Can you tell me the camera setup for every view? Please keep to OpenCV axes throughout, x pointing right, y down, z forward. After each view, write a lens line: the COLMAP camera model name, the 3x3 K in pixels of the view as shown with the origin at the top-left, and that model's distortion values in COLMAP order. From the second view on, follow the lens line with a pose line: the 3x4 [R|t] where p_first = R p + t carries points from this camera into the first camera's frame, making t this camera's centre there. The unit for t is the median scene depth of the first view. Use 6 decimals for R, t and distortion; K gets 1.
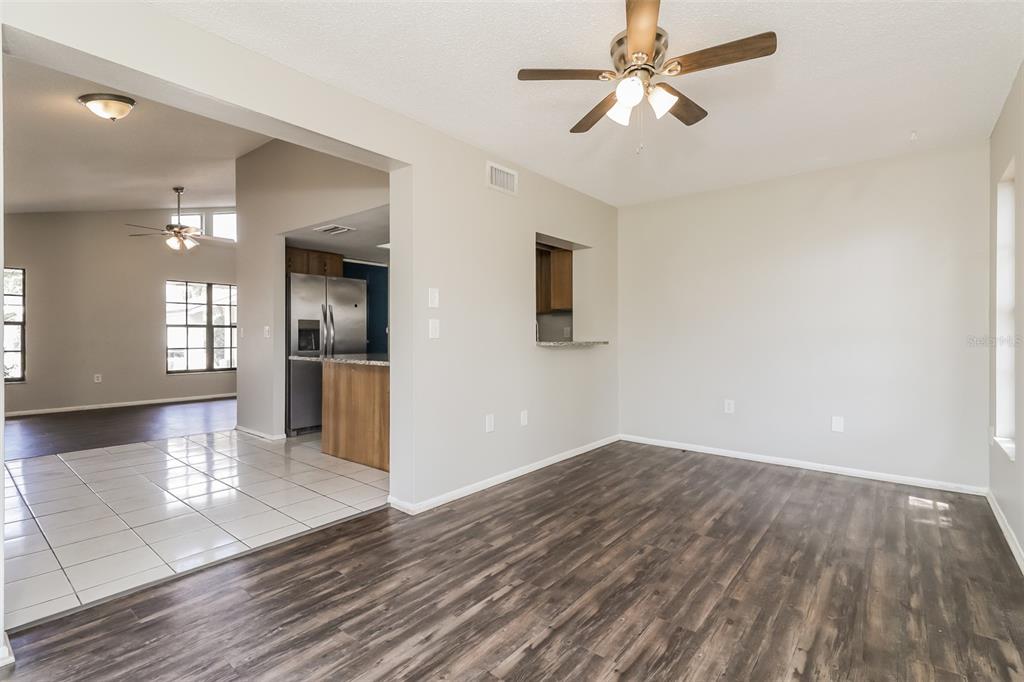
lens RADIAL K [[479.5, 0, 517.6], [0, 479.5, 333.9], [0, 0, 1]] dist [0.000260, 0.000060]
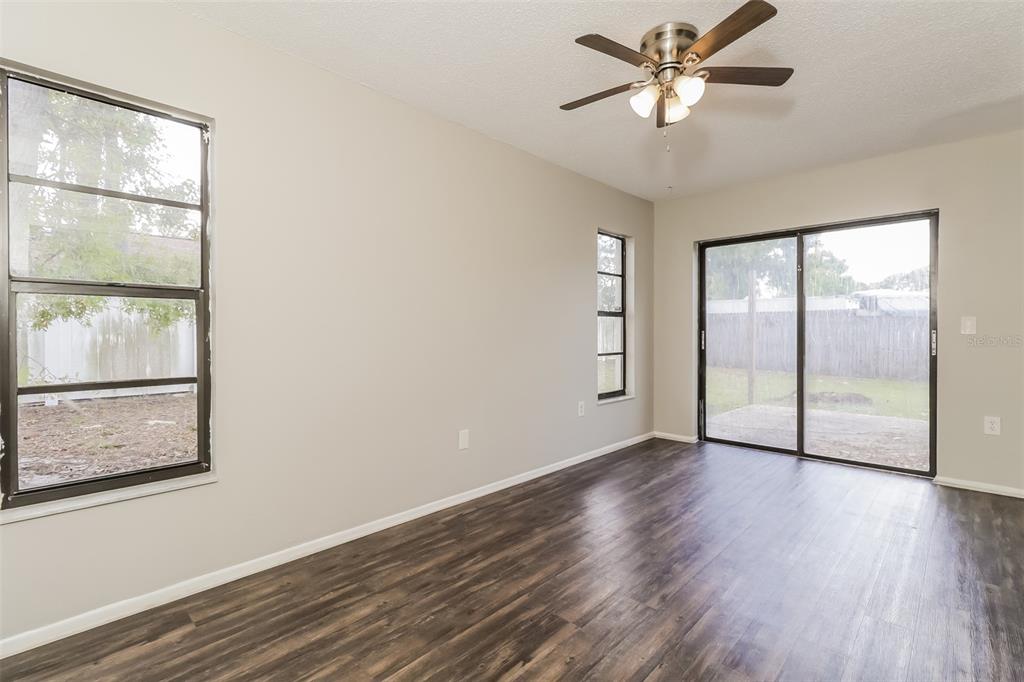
lens RADIAL K [[479.5, 0, 517.6], [0, 479.5, 333.9], [0, 0, 1]] dist [0.000260, 0.000060]
pose [[-0.997542, 0.003100, 0.070003, 0.502150], [0.003056, 0.999995, -0.000738, 0.007533], [-0.070005, -0.000522, -0.997547, 2.052165]]
